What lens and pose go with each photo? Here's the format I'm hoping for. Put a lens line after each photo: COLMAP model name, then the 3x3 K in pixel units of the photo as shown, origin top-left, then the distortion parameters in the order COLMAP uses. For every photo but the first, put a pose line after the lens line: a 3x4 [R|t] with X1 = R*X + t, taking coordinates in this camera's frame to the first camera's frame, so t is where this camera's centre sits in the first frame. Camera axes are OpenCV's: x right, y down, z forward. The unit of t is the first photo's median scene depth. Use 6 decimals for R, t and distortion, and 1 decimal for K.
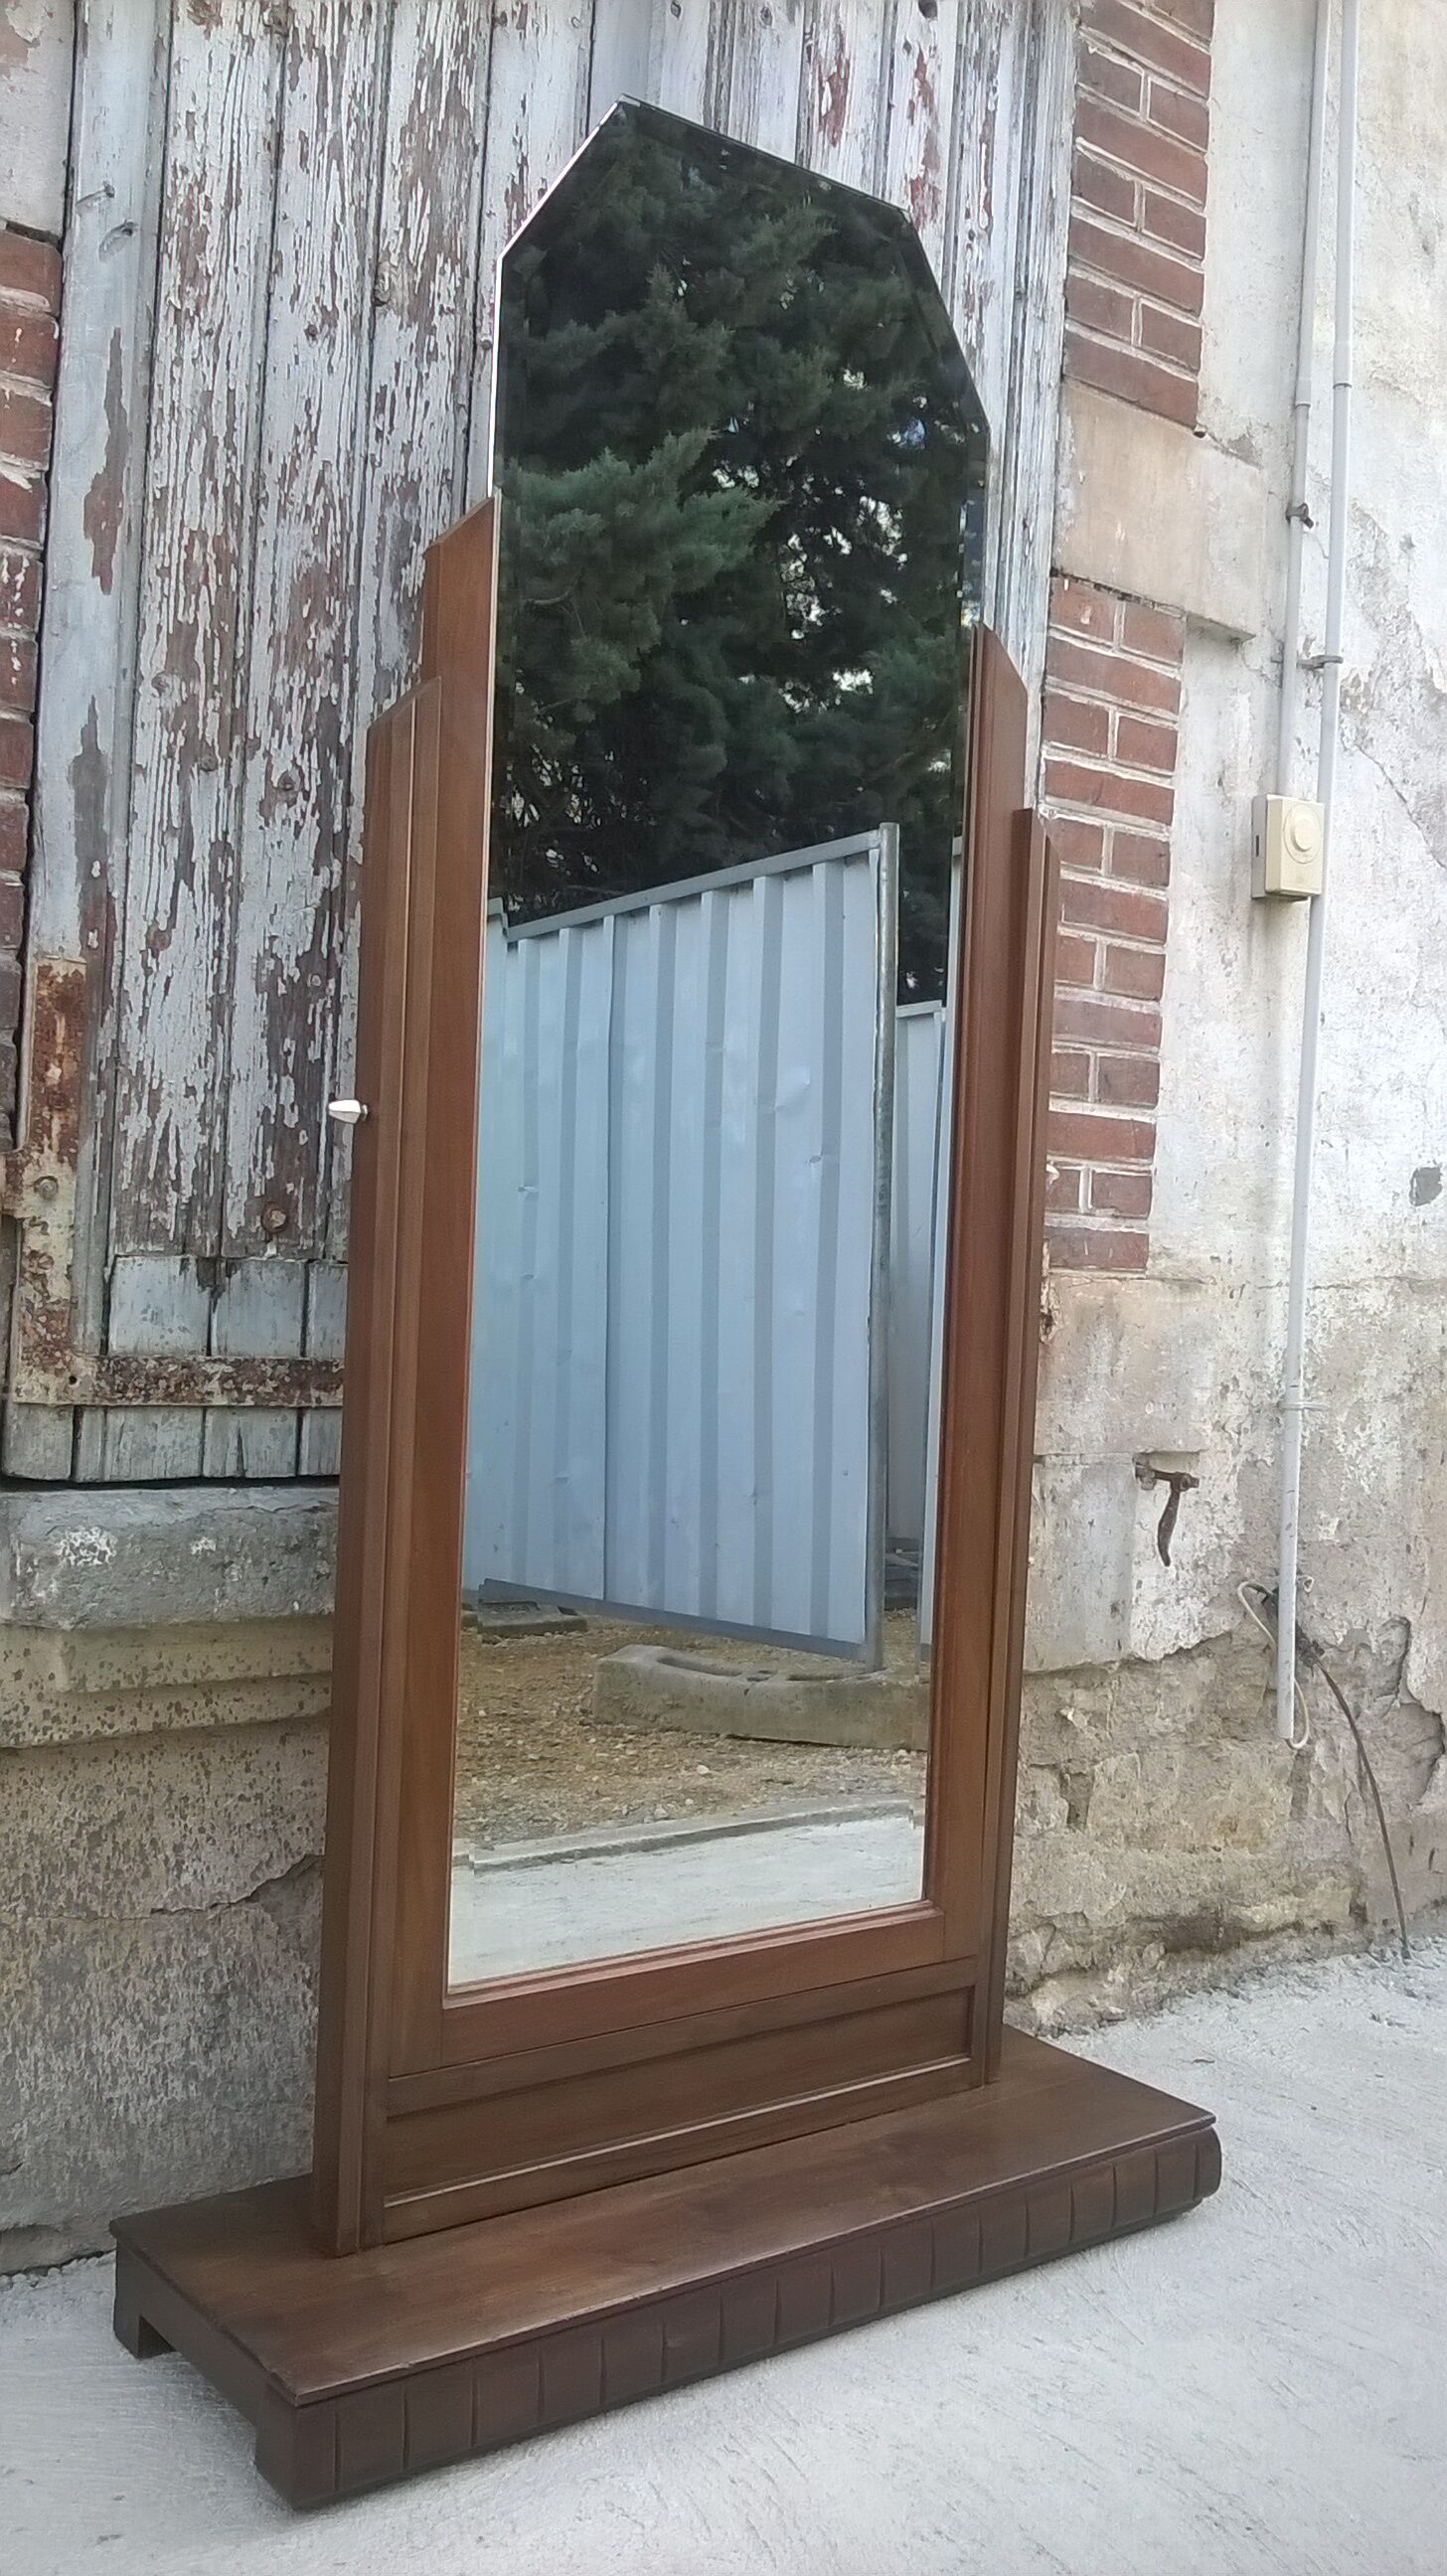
lens RADIAL K [[2297.1, 0, 746.7], [0, 2297.1, 1299.0], [0, 0, 1]] dist [0.011071, -0.112660]
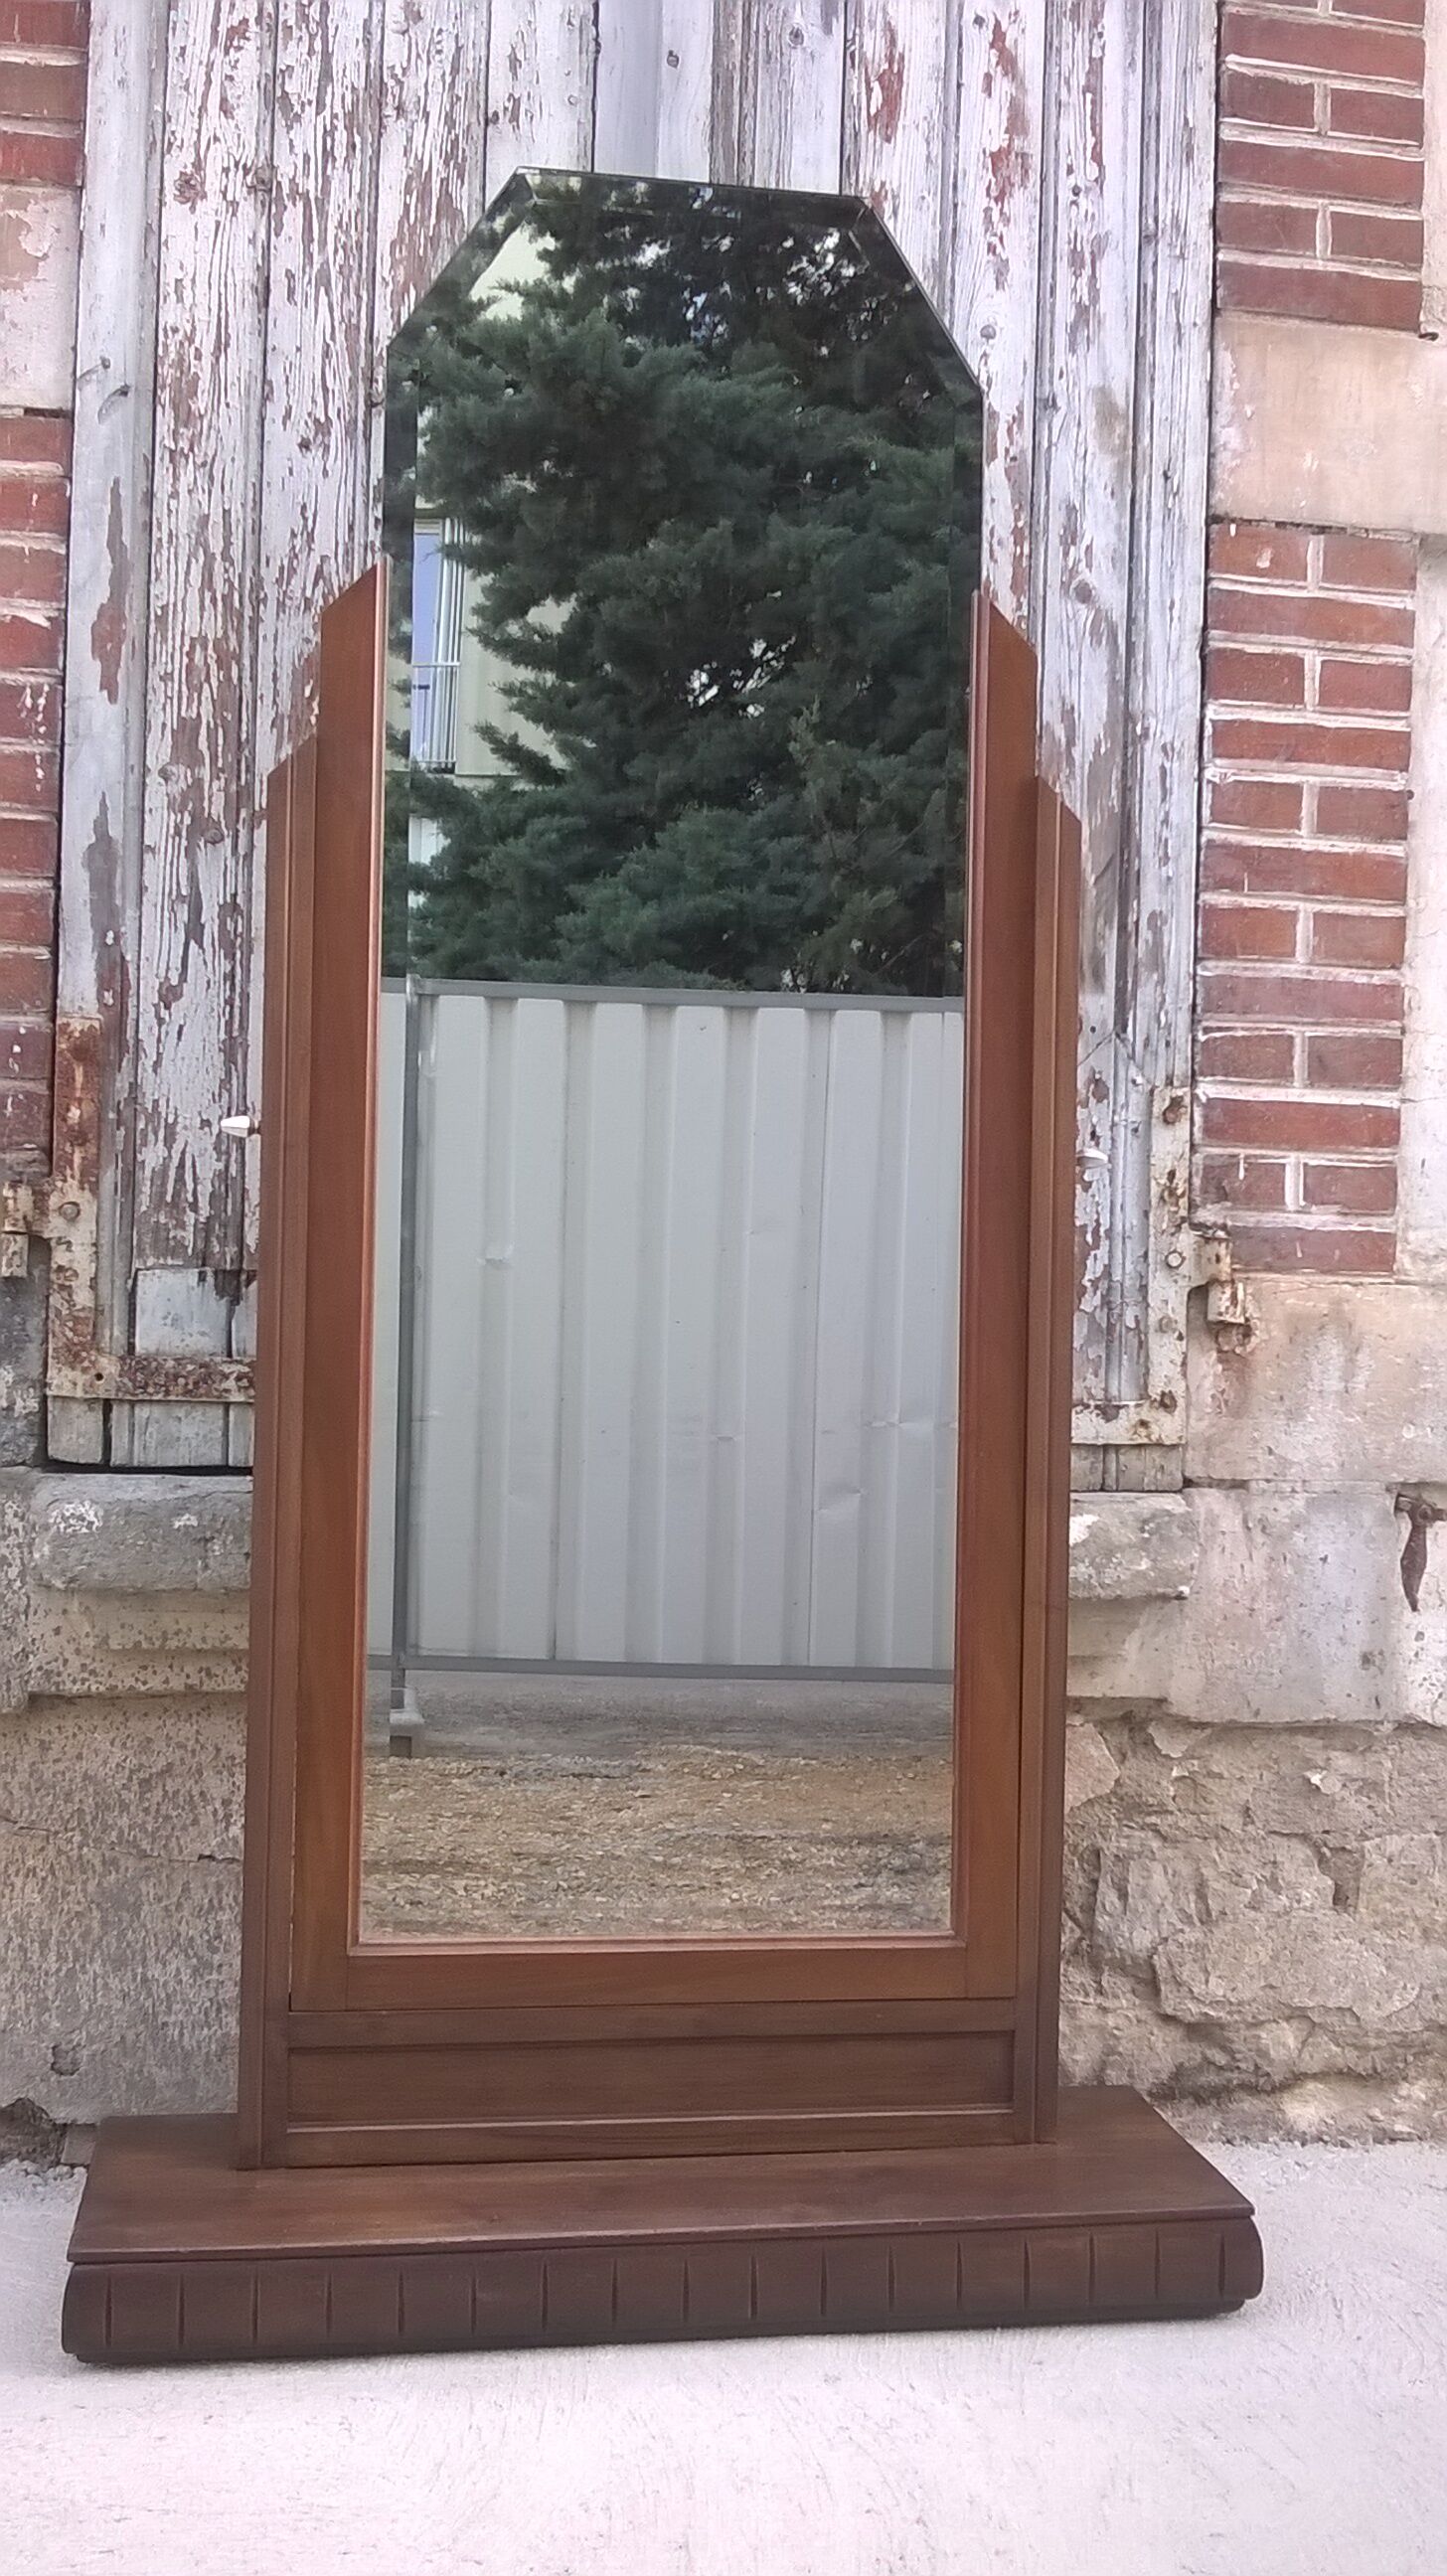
lens RADIAL K [[2580.9, 0, 749.6], [0, 2580.9, 1280.8], [0, 0, 1]] dist [-0.012794, 0.000000]
pose [[0.872821, -0.034657, -0.486809, 0.598362], [0.007791, 0.998338, -0.057105, 0.060752], [0.487979, 0.046050, 0.871640, 0.023716]]
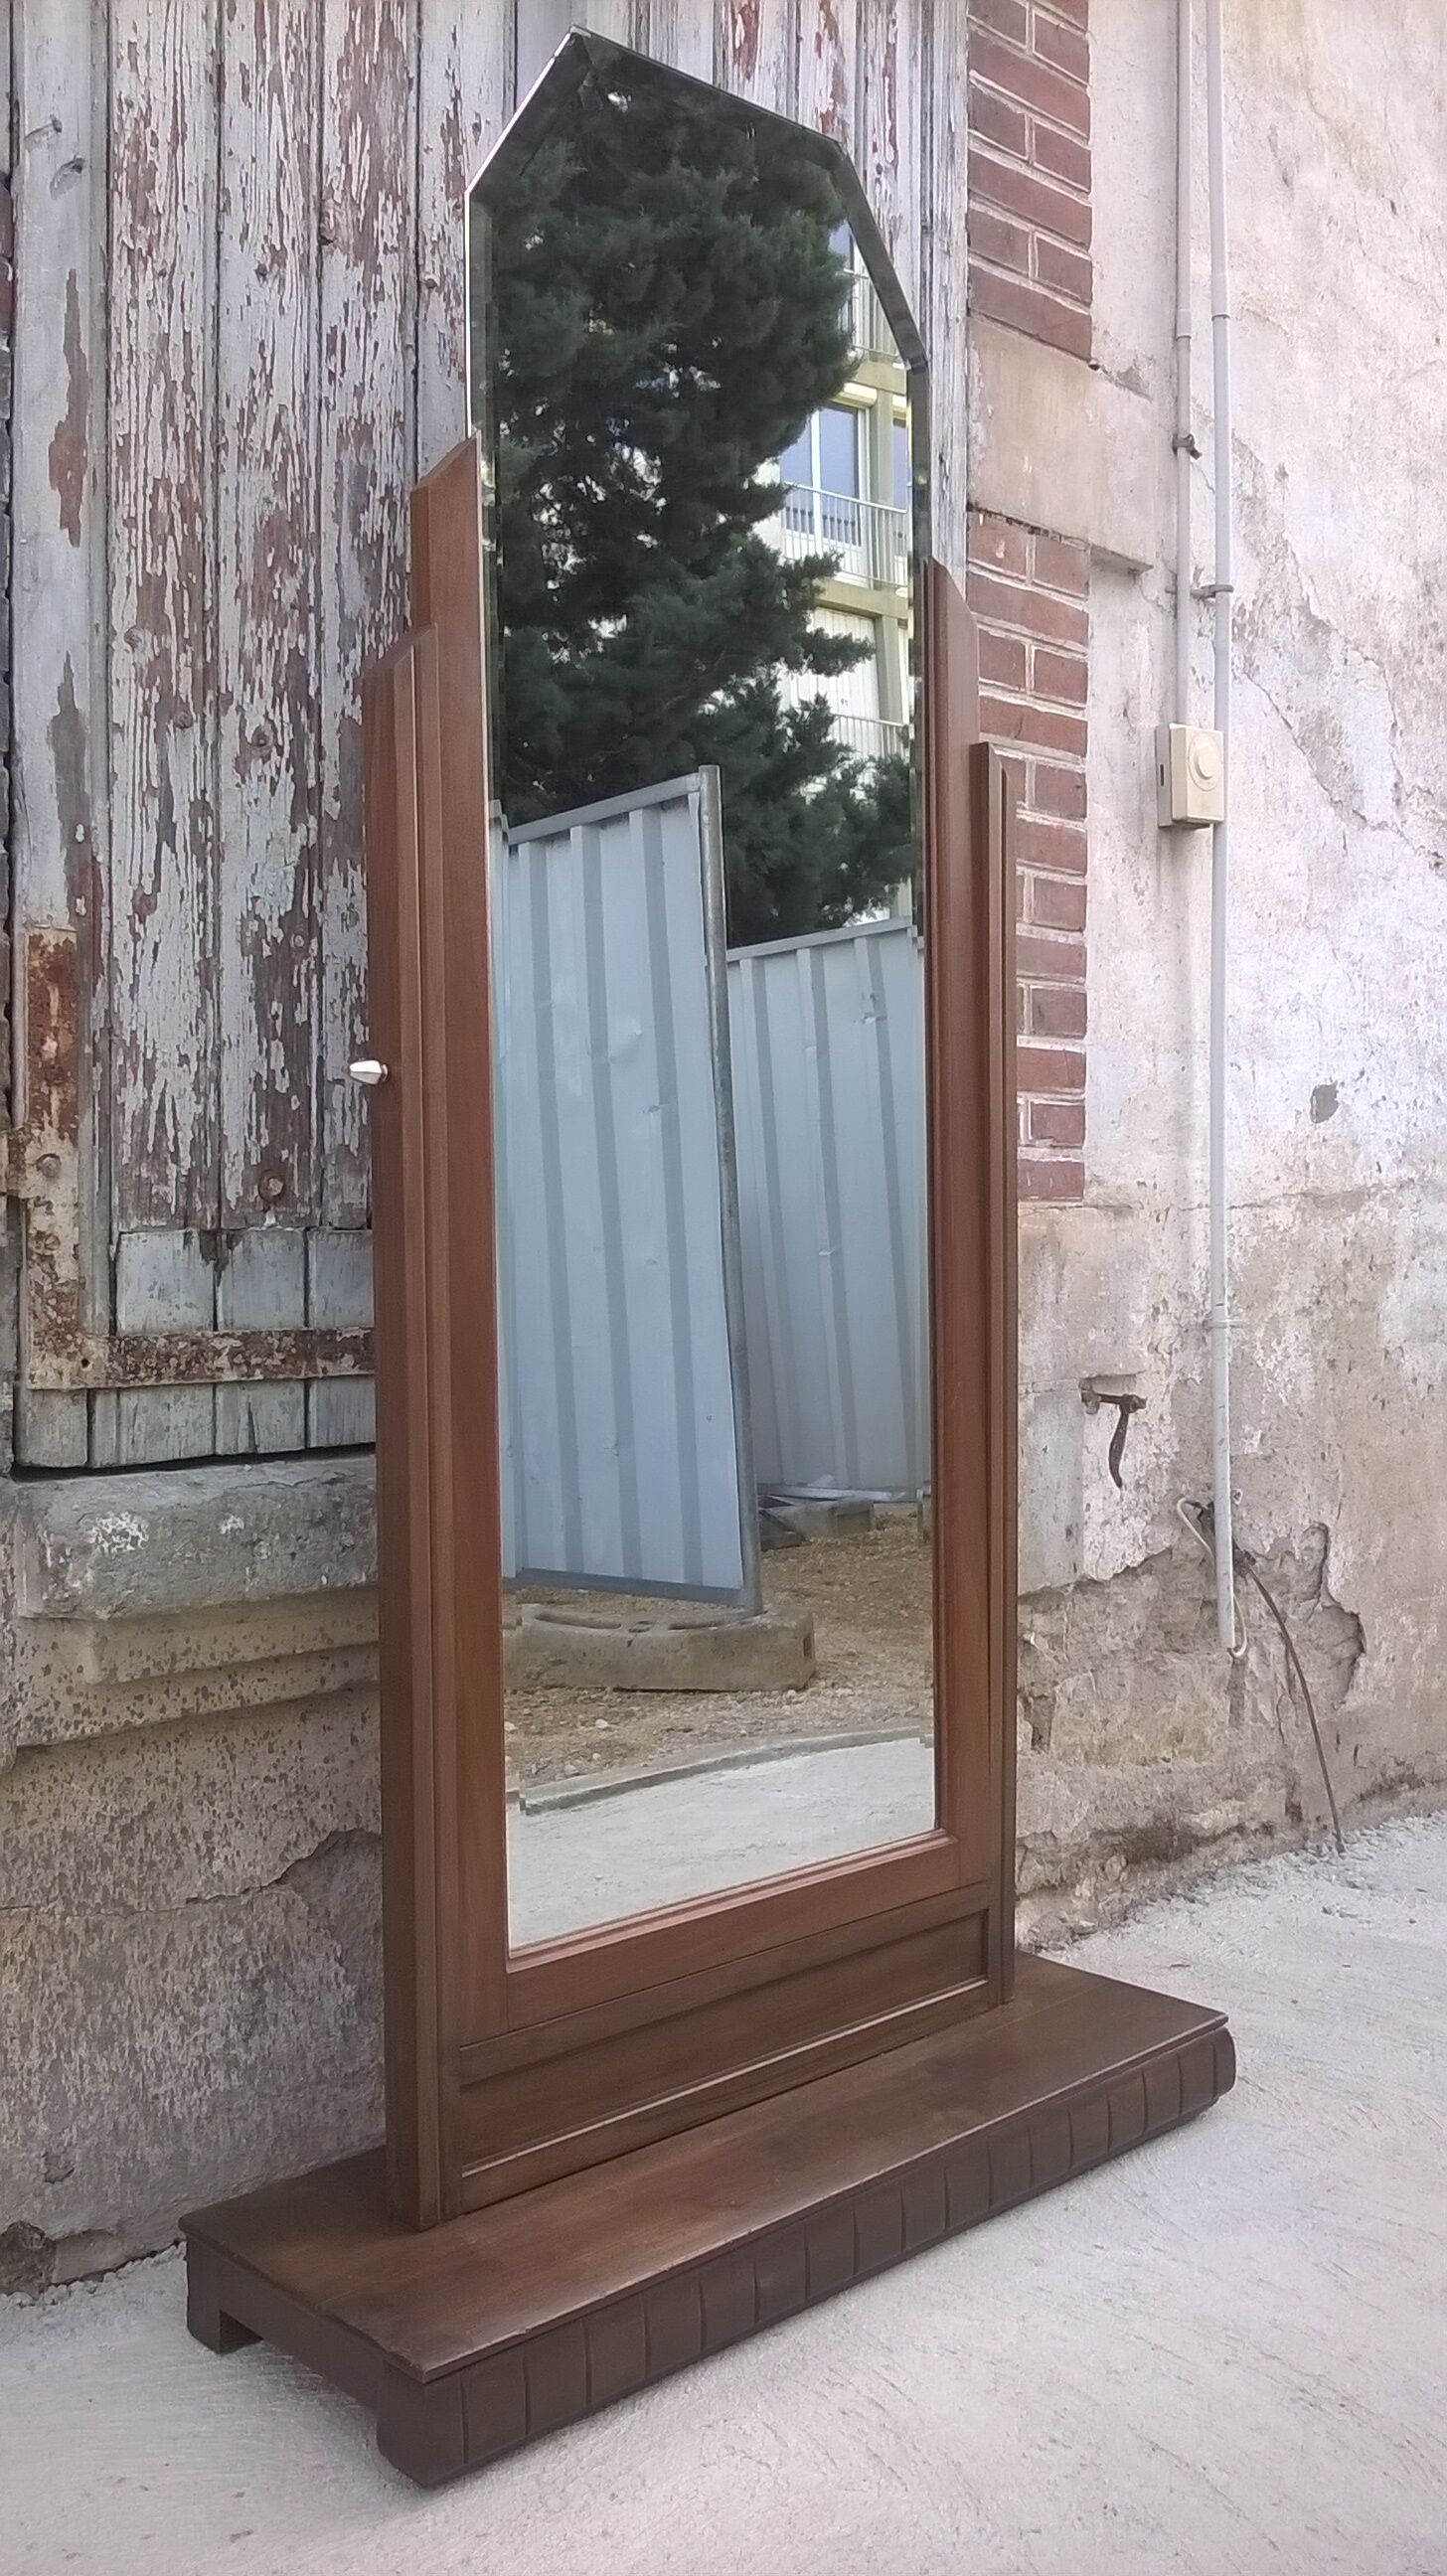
lens RADIAL K [[2297.1, 0, 752.2], [0, 2297.1, 1299.3], [0, 0, 1]] dist [0.011071, -0.112660]
pose [[0.993052, -0.055317, 0.103867, -0.107833], [0.053100, 0.998301, 0.023992, 0.000073], [-0.105018, -0.018310, 0.994302, 0.007247]]
